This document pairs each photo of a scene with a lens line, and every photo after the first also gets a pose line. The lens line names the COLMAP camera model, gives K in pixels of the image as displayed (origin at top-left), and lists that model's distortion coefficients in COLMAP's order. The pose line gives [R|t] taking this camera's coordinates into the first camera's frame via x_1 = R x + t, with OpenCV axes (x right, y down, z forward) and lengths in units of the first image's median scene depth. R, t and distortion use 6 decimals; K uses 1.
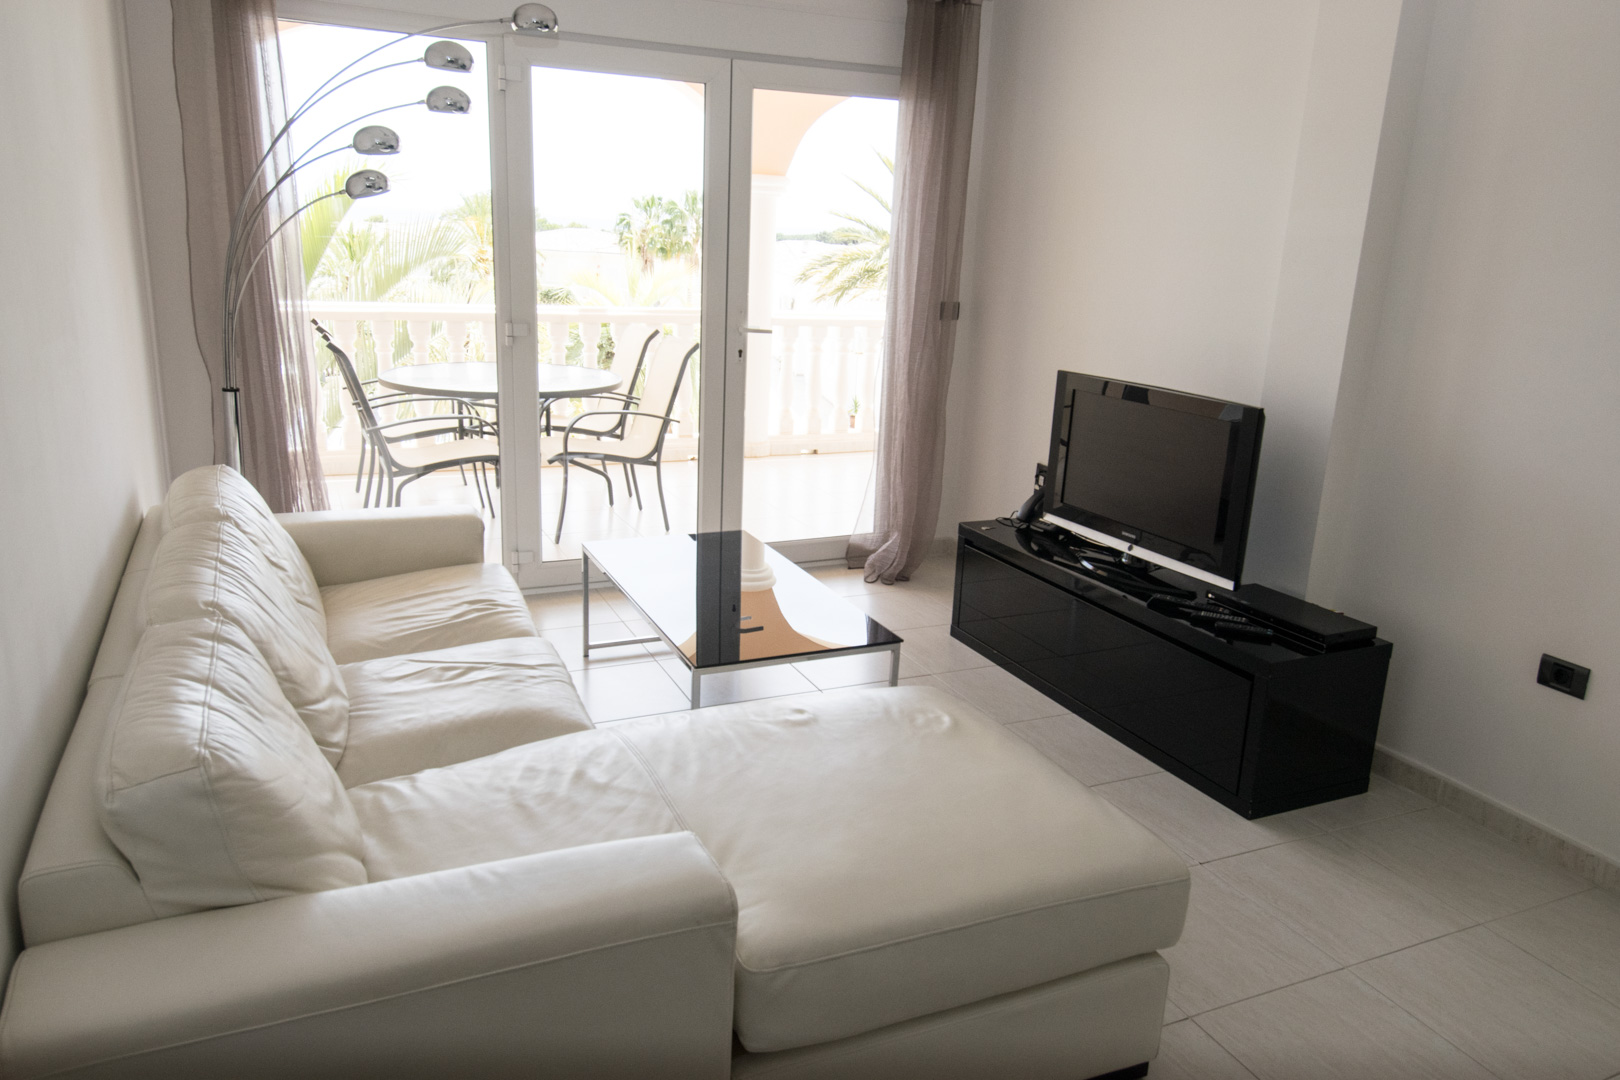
lens RADIAL K [[1149.0, 0, 811.7], [0, 1149.0, 544.1], [0, 0, 1]] dist [0.048806, -0.015320]
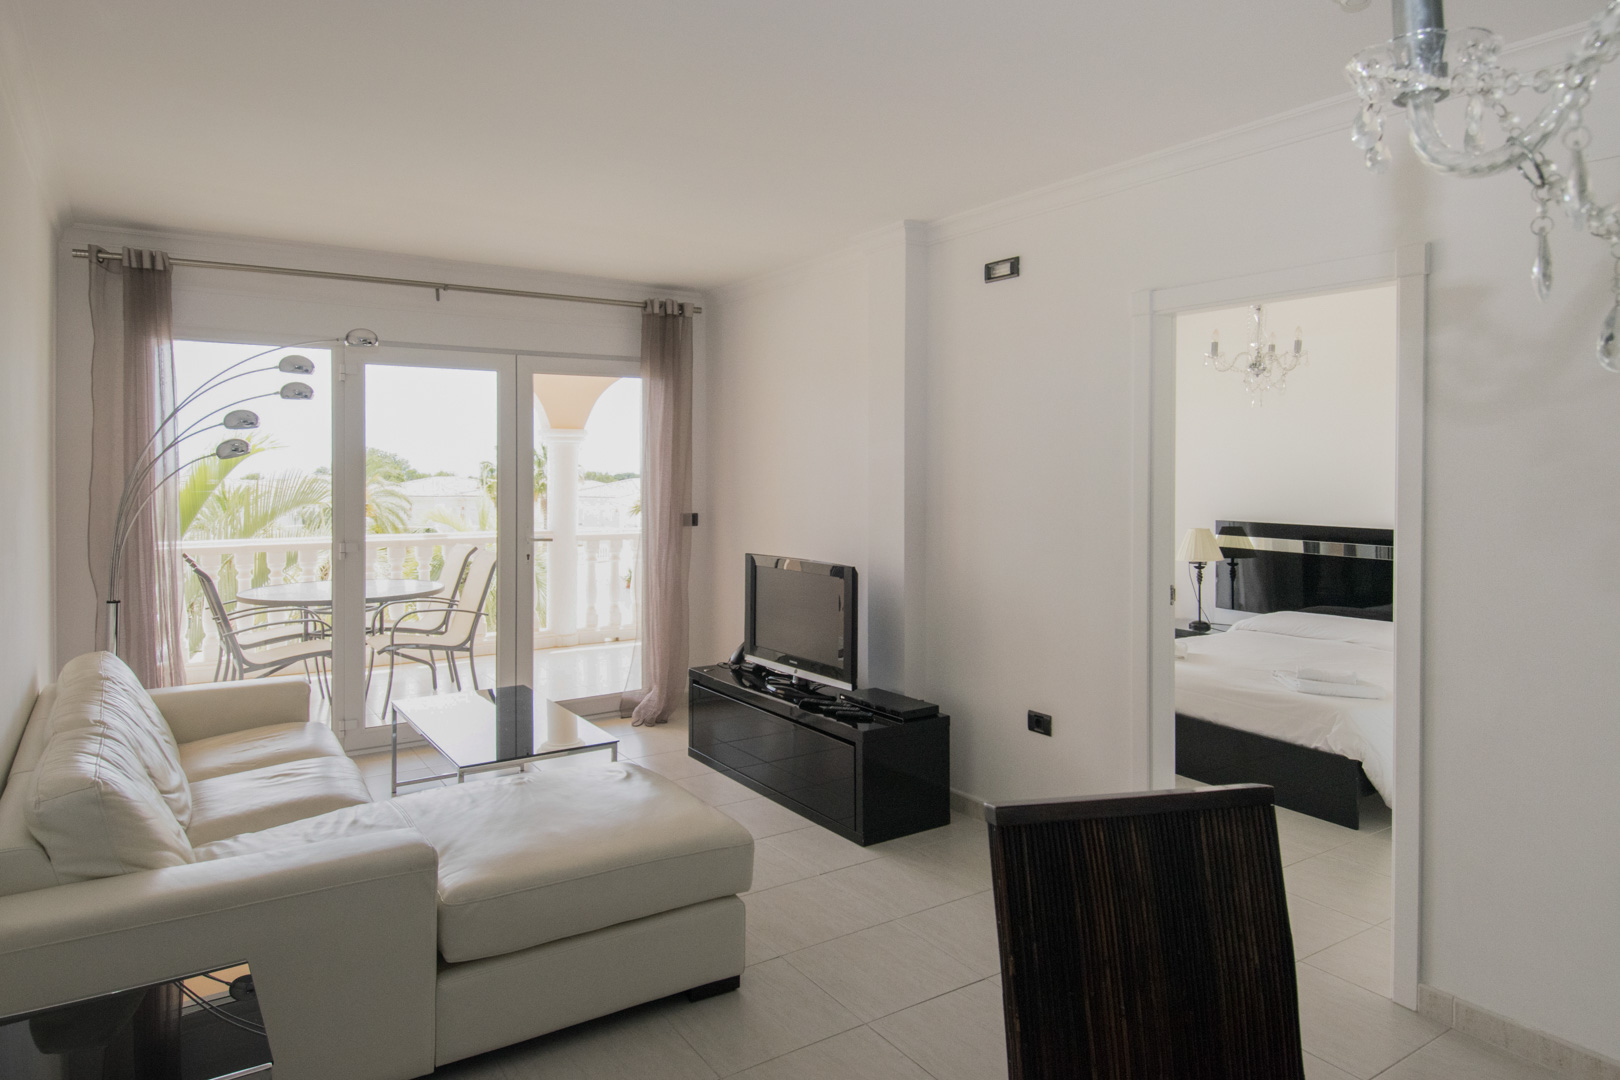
lens RADIAL K [[1067.6, 0, 844.0], [0, 1067.6, 482.5], [0, 0, 1]] dist [0.037190, -0.030398]
pose [[0.987432, -0.044197, 0.151740, 0.139667], [0.080274, 0.967291, -0.240632, 0.096510], [-0.136141, 0.249789, 0.958682, -0.321463]]
